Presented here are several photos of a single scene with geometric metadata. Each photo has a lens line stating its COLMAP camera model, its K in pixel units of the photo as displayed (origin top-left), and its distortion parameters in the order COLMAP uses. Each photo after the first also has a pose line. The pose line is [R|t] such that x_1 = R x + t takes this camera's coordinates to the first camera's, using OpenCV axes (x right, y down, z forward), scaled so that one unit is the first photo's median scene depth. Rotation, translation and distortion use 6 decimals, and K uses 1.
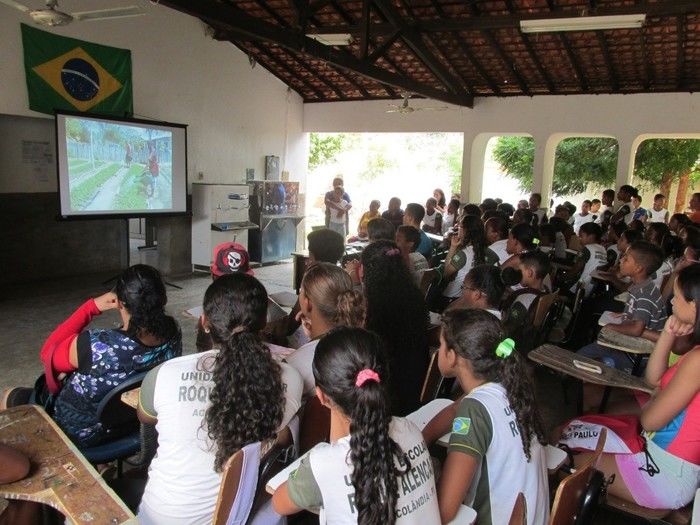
lens RADIAL K [[583.6, 0, 349.9], [0, 583.6, 262.1], [0, 0, 1]] dist [-0.030231, 0.016243]
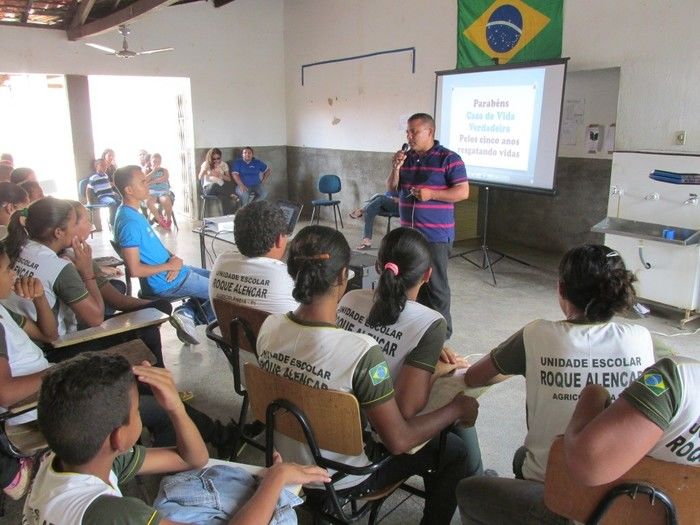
lens RADIAL K [[583.6, 0, 348.9], [0, 583.6, 260.4], [0, 0, 1]] dist [-0.030231, 0.016243]
pose [[-0.392932, 0.169391, -0.903832, 0.406864], [-0.149873, 0.957949, 0.244689, -0.125448], [0.907272, 0.231606, -0.351021, 0.955574]]
